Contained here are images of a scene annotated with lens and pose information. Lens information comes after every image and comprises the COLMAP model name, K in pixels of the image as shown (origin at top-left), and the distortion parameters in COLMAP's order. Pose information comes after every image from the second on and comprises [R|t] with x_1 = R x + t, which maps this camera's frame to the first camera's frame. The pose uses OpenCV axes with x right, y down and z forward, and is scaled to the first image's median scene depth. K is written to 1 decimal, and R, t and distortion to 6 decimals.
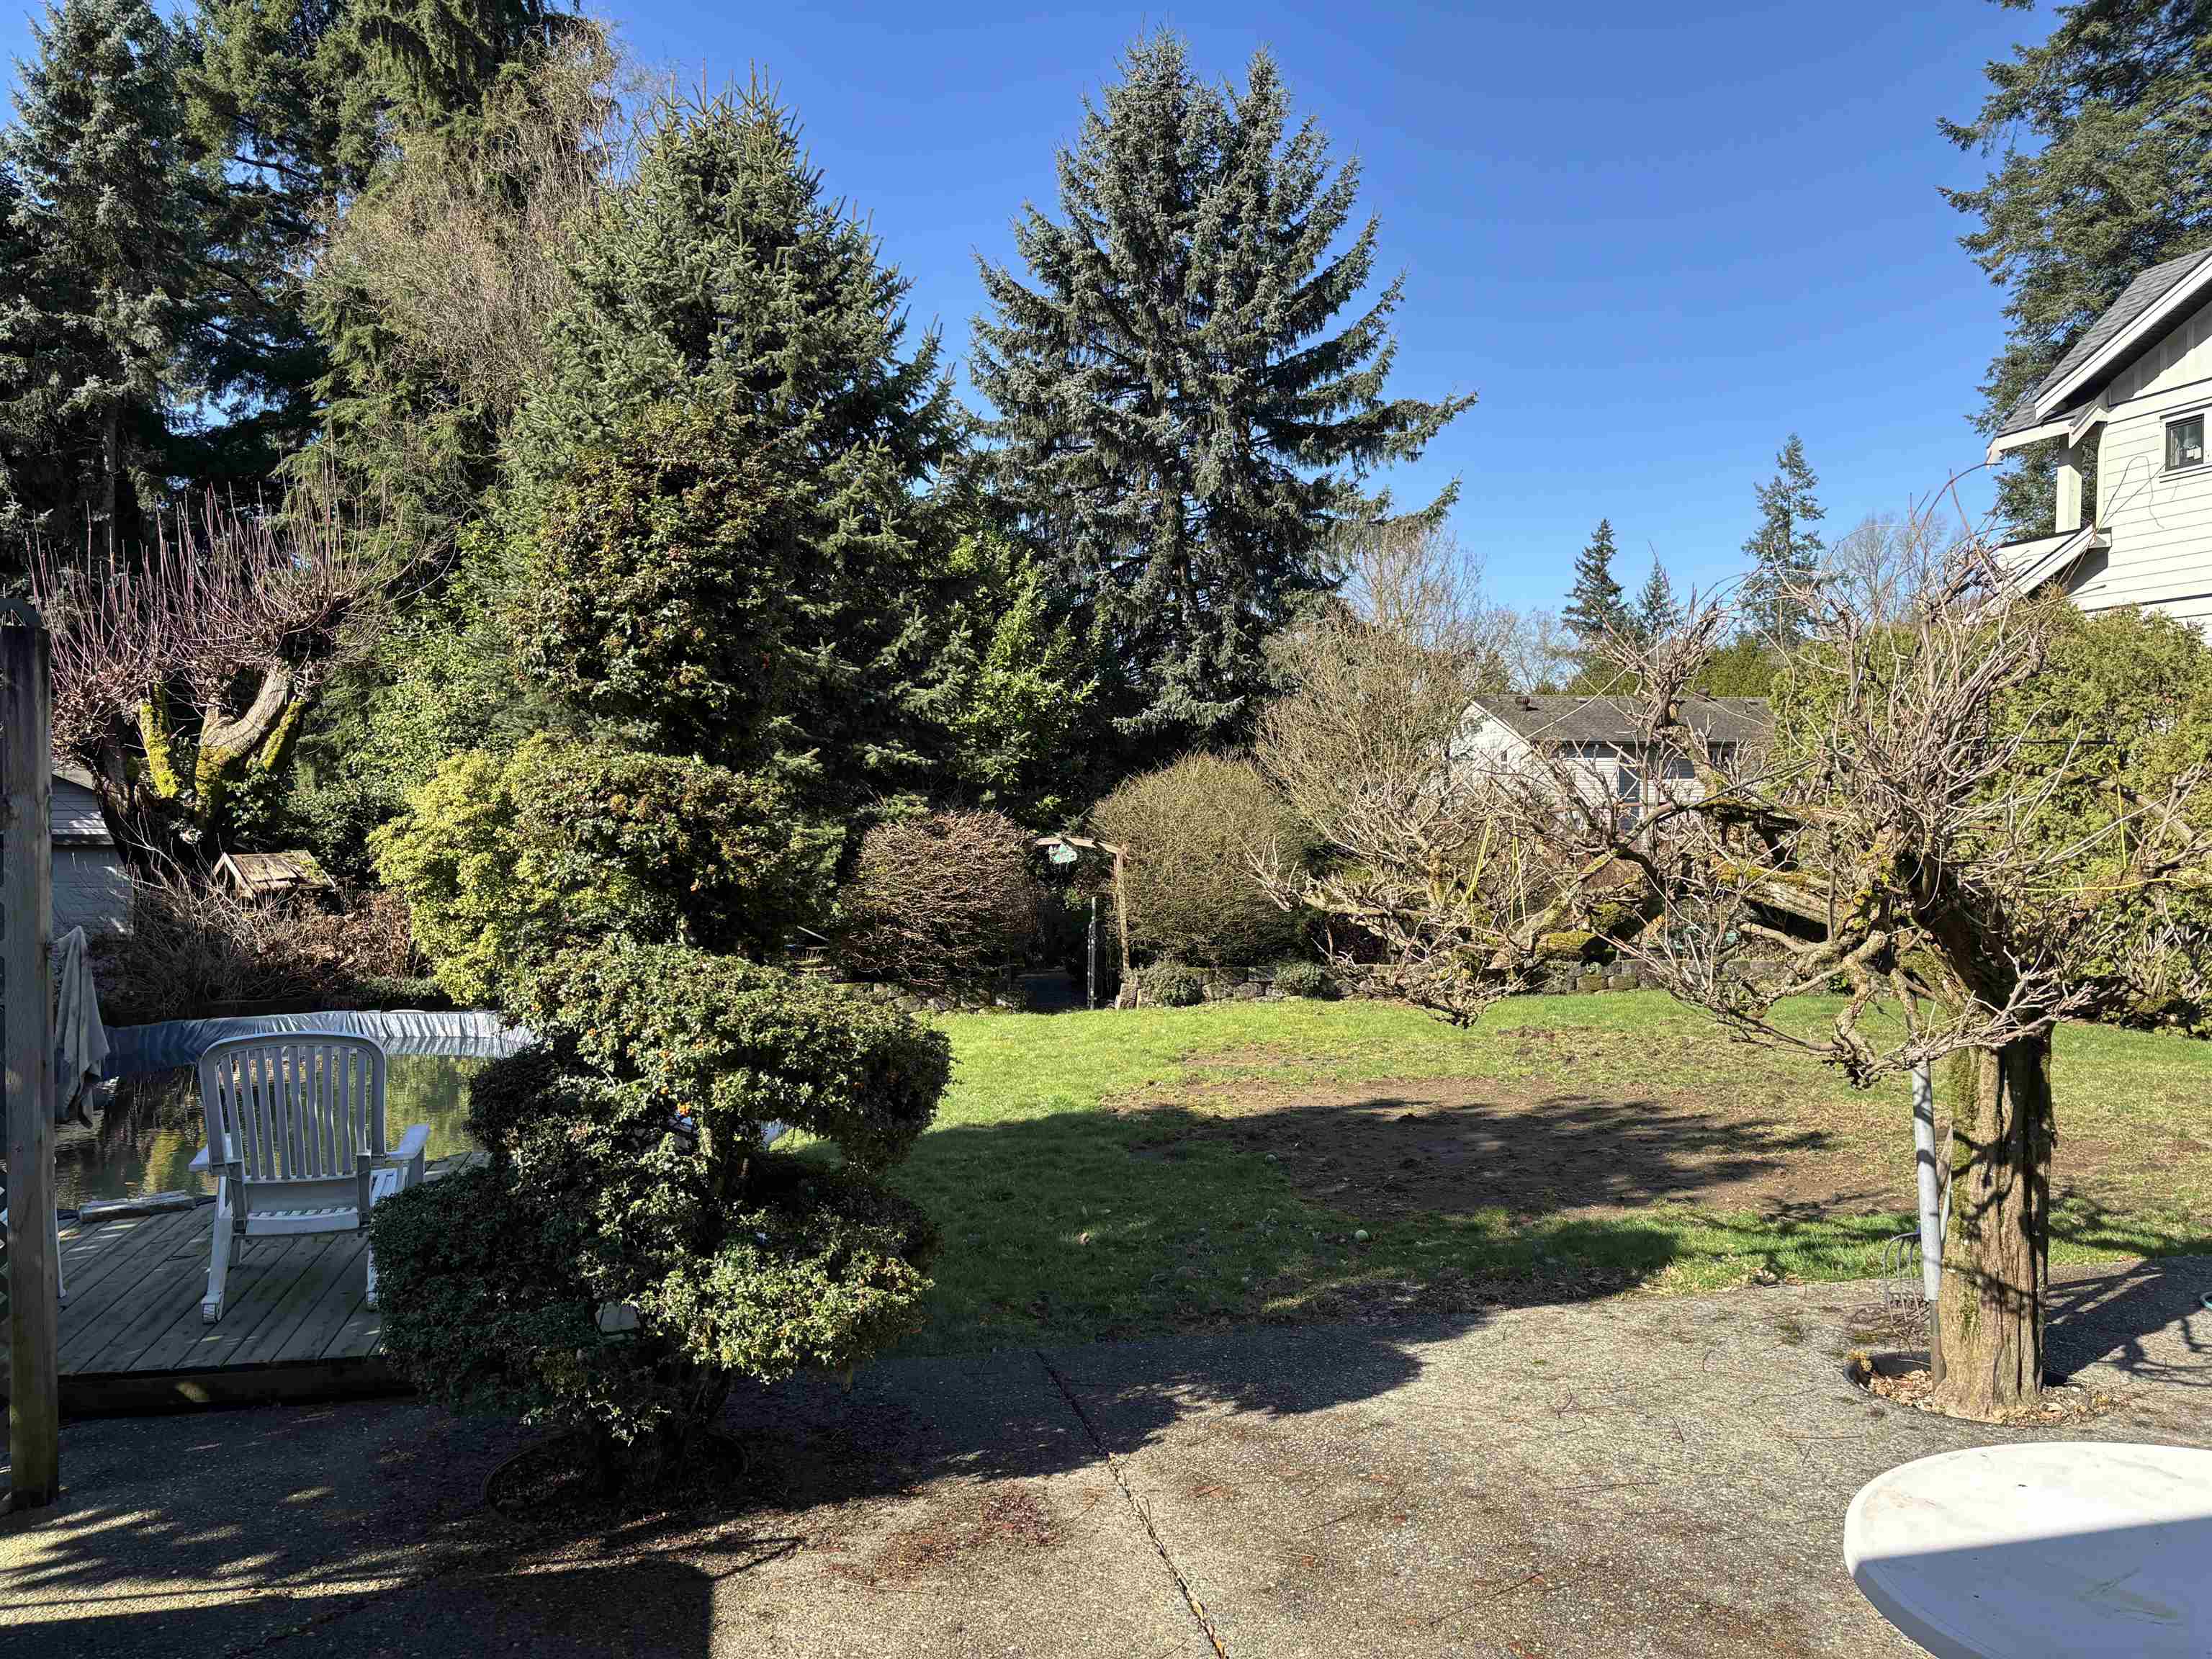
lens RADIAL K [[1678.2, 0, 1106.0], [0, 1678.2, 829.5], [0, 0, 1]] dist [-0.007014, 0.079434]
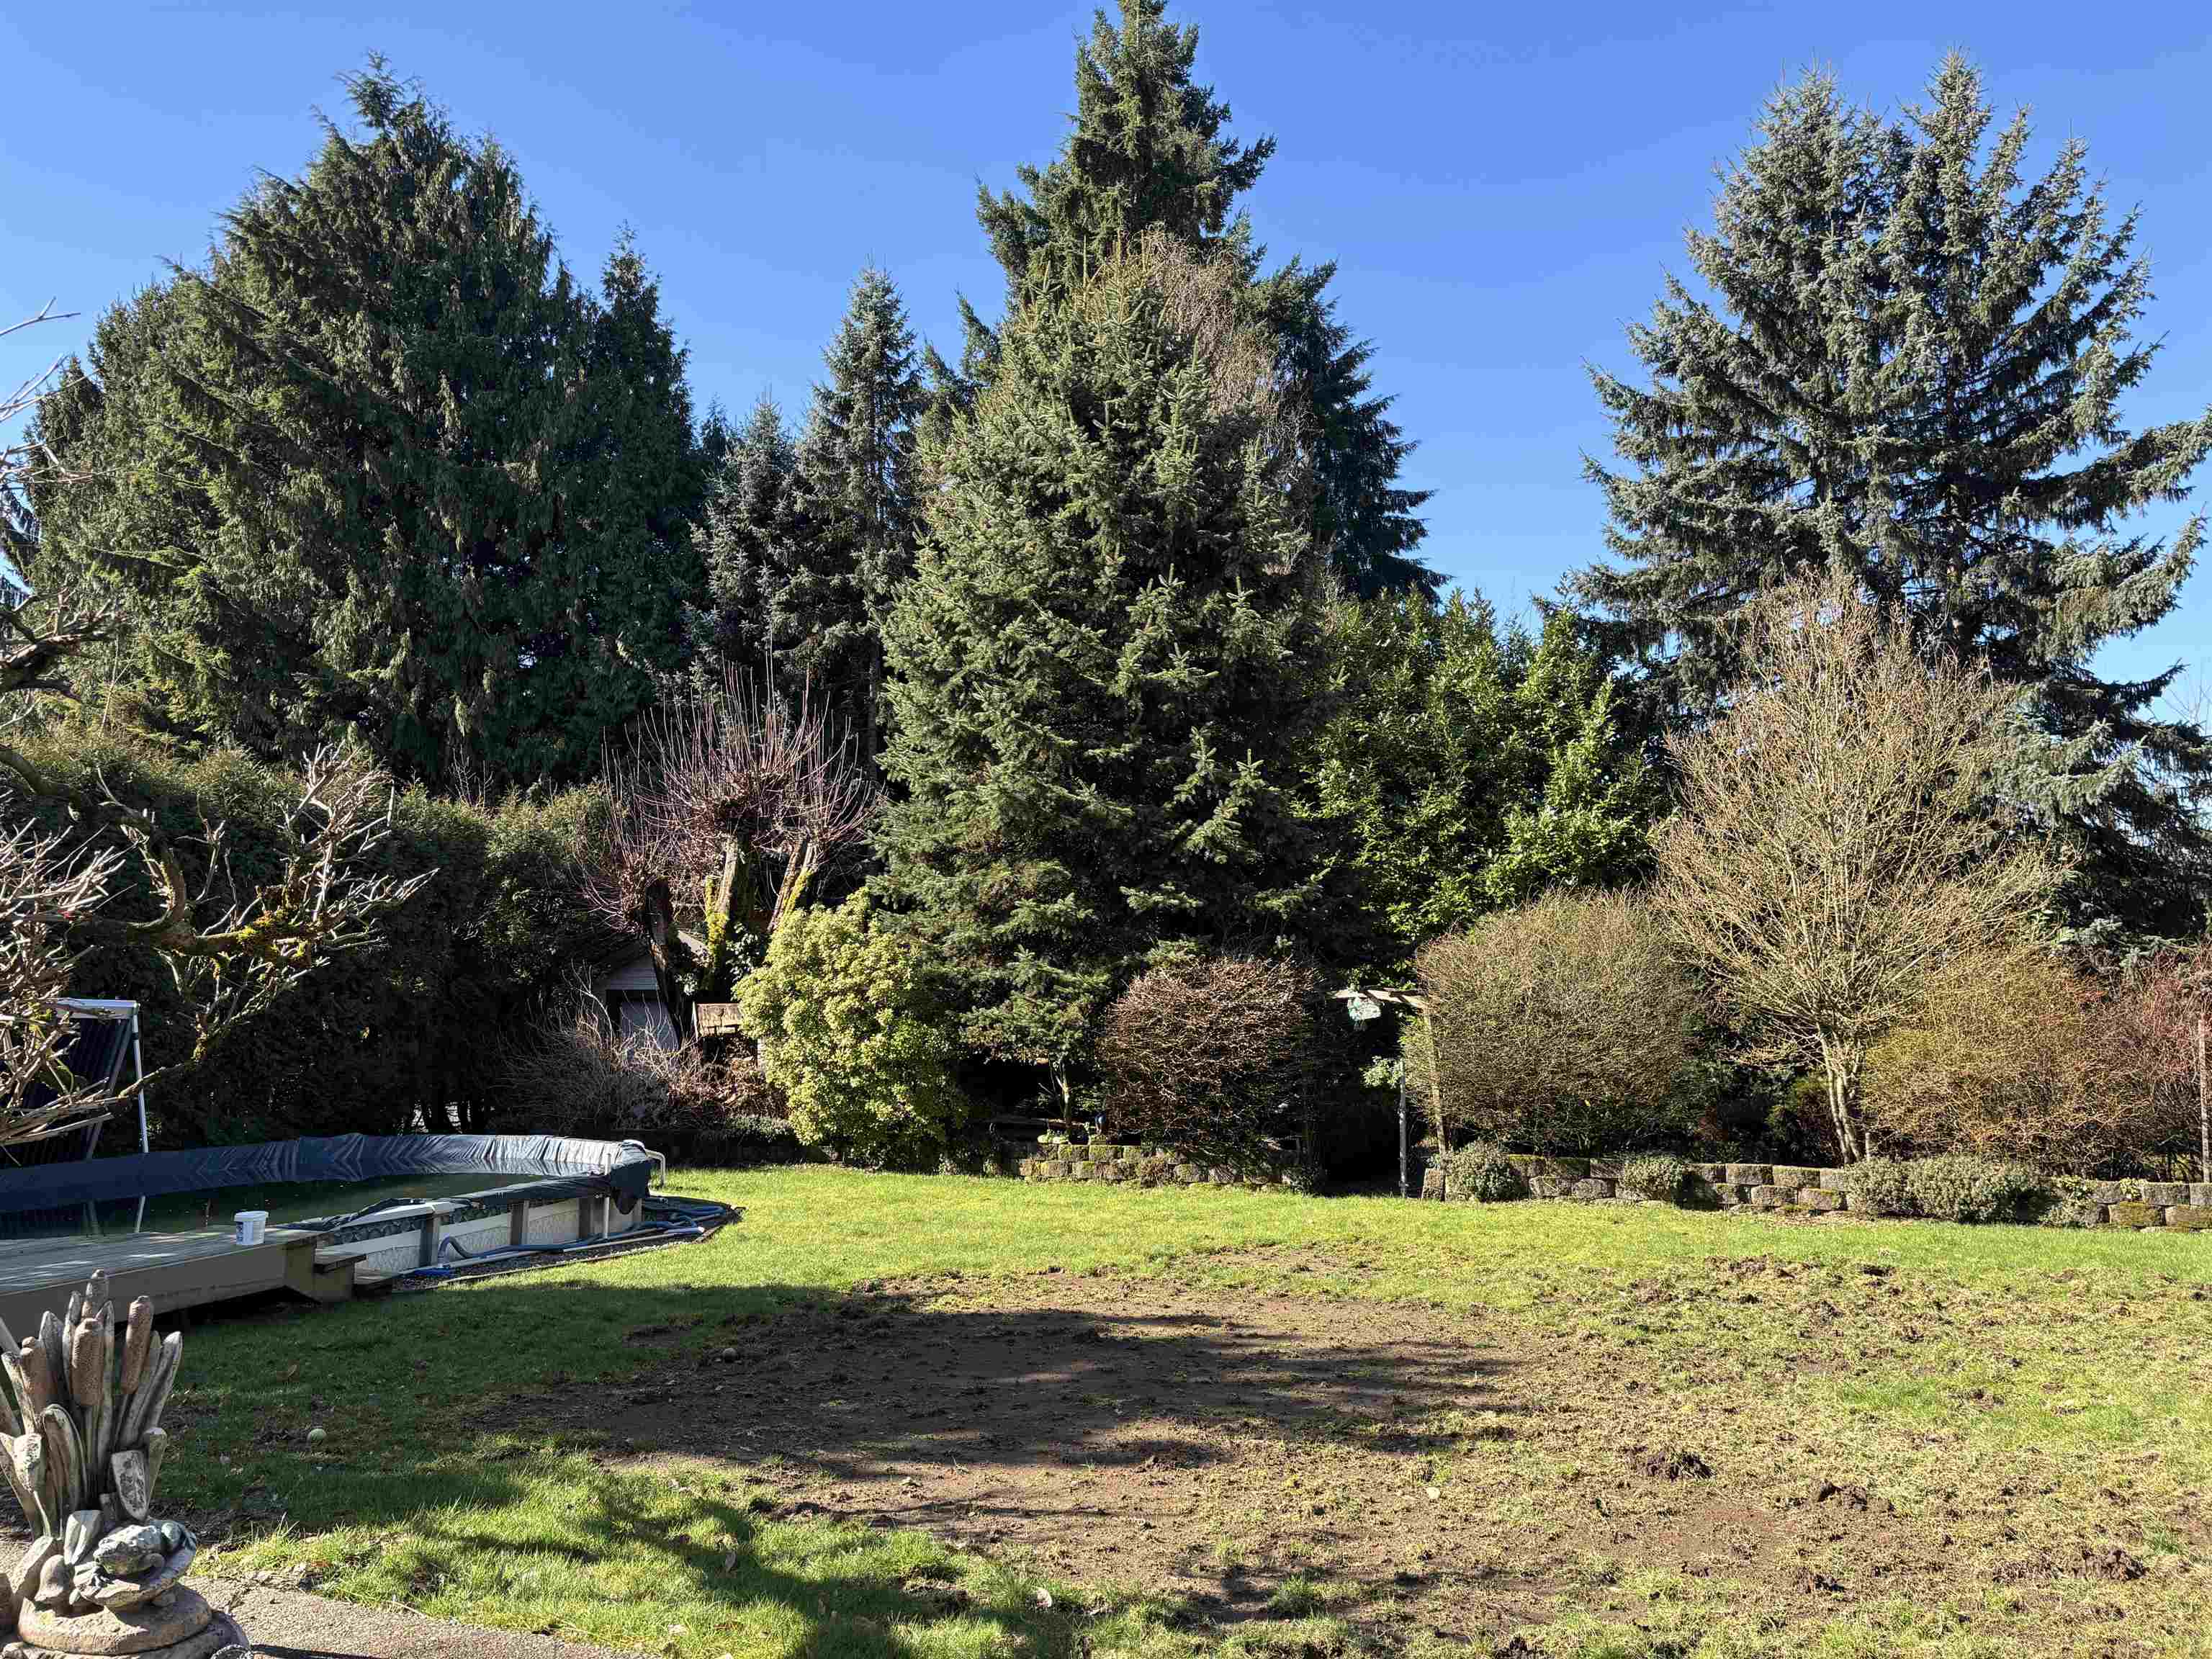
lens RADIAL K [[1665.3, 0, 1104.0], [0, 1665.3, 787.4], [0, 0, 1]] dist [0.042160, -0.096652]
pose [[0.800318, -0.070306, -0.595440, 0.382149], [-0.010193, 0.991362, -0.130754, 0.015066], [0.599489, 0.110714, 0.792688, 0.228256]]
